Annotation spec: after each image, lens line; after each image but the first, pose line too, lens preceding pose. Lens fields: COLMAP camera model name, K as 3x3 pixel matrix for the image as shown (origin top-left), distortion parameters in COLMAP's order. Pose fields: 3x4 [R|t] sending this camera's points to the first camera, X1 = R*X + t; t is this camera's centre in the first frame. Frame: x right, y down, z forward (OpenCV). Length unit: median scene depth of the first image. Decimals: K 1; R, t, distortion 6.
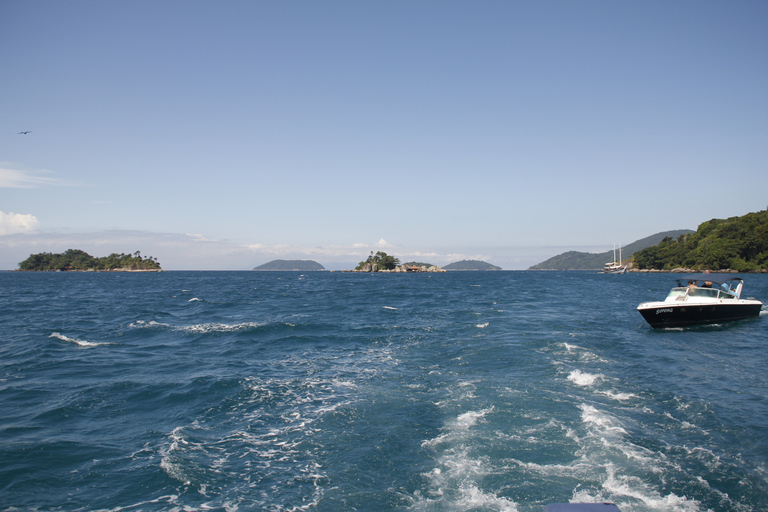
lens RADIAL K [[1675.5, 0, 384.0], [0, 1675.5, 256.0], [0, 0, 1]] dist [0.479247, 0.056672]
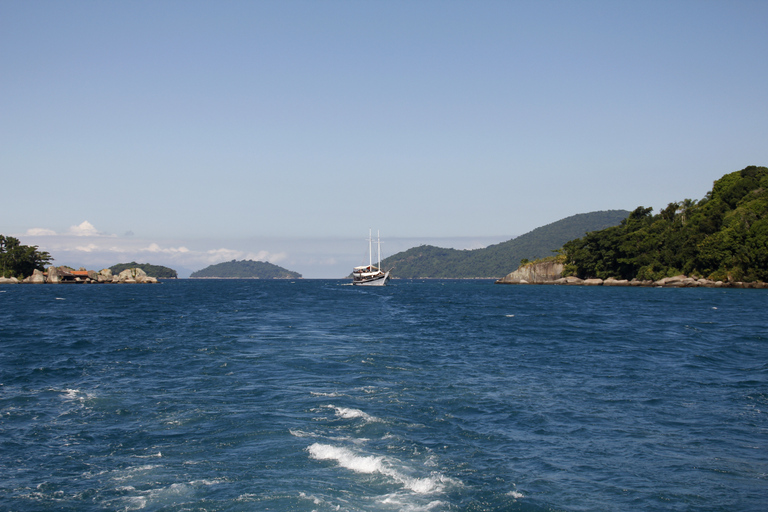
lens RADIAL K [[1675.5, 0, 384.0], [0, 1675.5, 256.0], [0, 0, 1]] dist [0.479247, 0.056672]
pose [[0.995221, 0.005902, 0.097468, 0.053104], [-0.005503, 0.999975, -0.004357, 0.004011], [-0.097492, 0.003800, 0.995229, 0.547664]]
